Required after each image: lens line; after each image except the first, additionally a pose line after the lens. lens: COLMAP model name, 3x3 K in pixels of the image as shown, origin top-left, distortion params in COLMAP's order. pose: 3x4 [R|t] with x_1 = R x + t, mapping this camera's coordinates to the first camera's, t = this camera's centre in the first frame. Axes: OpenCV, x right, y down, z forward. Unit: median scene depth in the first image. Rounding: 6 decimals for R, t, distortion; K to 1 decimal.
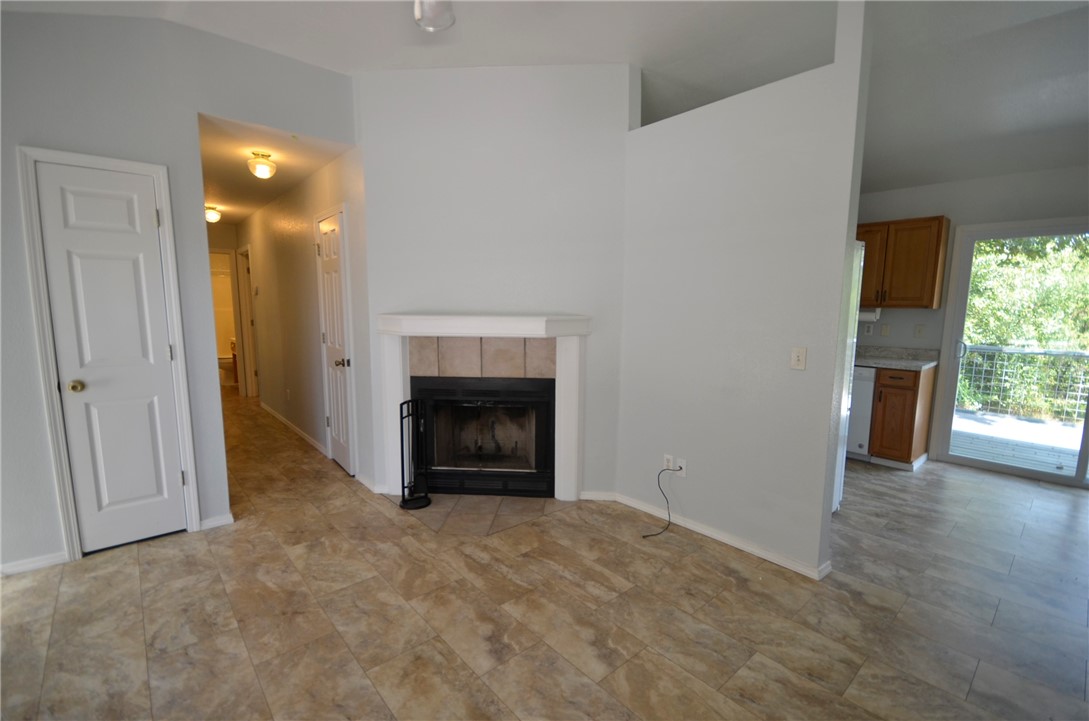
lens RADIAL K [[479.4, 0, 548.4], [0, 479.4, 367.5], [0, 0, 1]] dist [0.011128, -0.011755]
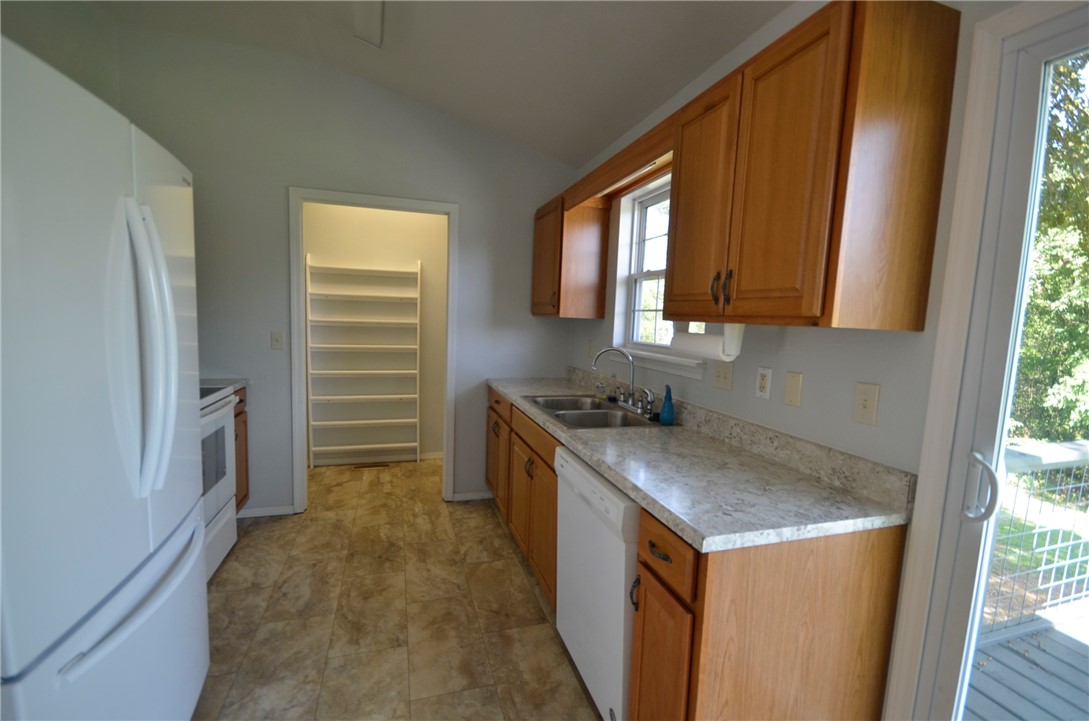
lens RADIAL K [[479.4, 0, 548.4], [0, 479.4, 367.5], [0, 0, 1]] dist [0.011128, -0.011755]
pose [[0.912012, 0.072288, -0.403742, 0.897714], [-0.088680, 0.995817, -0.022024, -0.092363], [0.400461, 0.055890, 0.914608, 0.800900]]
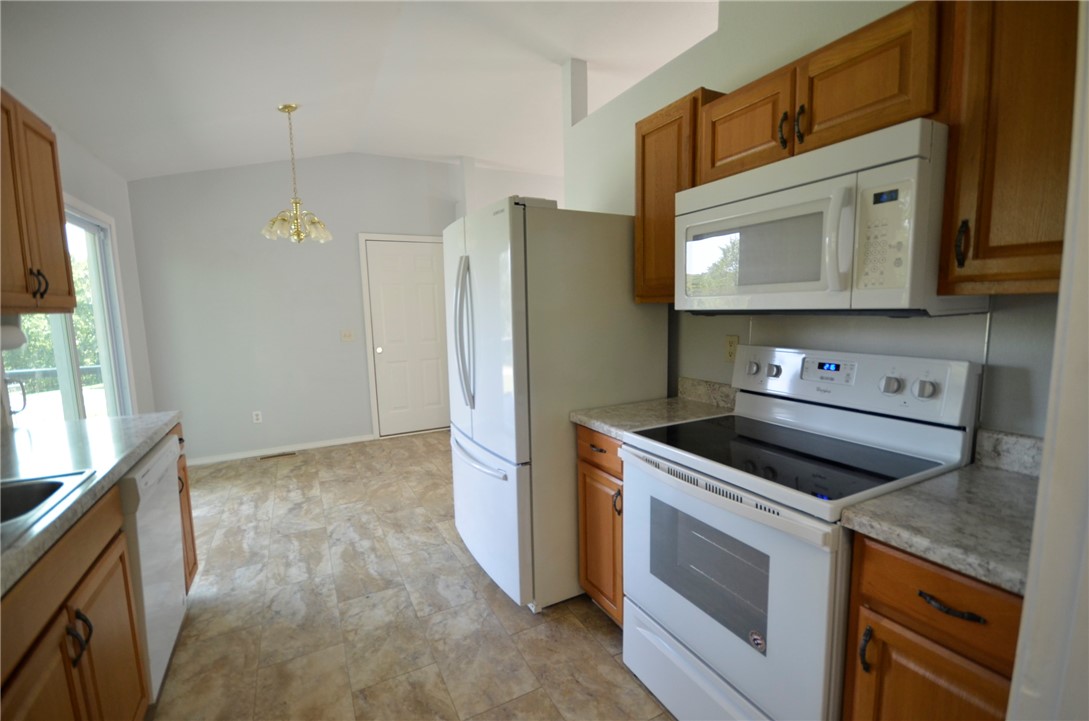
lens RADIAL K [[479.4, 0, 548.4], [0, 479.4, 367.5], [0, 0, 1]] dist [0.011128, -0.011755]
pose [[-0.971811, -0.017354, 0.235122, 0.231067], [0.043467, 0.967002, 0.251033, -0.202164], [-0.231720, 0.254176, -0.938989, 1.607690]]
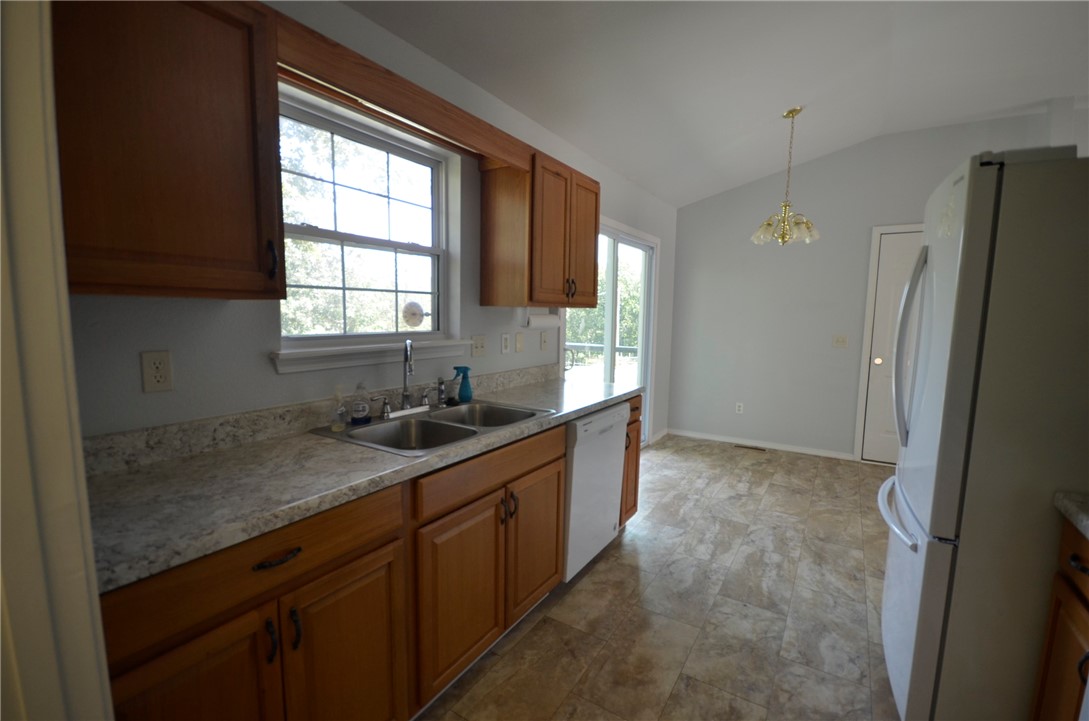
lens RADIAL K [[479.4, 0, 548.4], [0, 479.4, 367.5], [0, 0, 1]] dist [0.011128, -0.011755]
pose [[-0.284651, -0.124983, 0.950449, 0.123260], [0.107536, 0.981044, 0.161212, -0.188523], [-0.952581, 0.148097, -0.265814, 1.501629]]
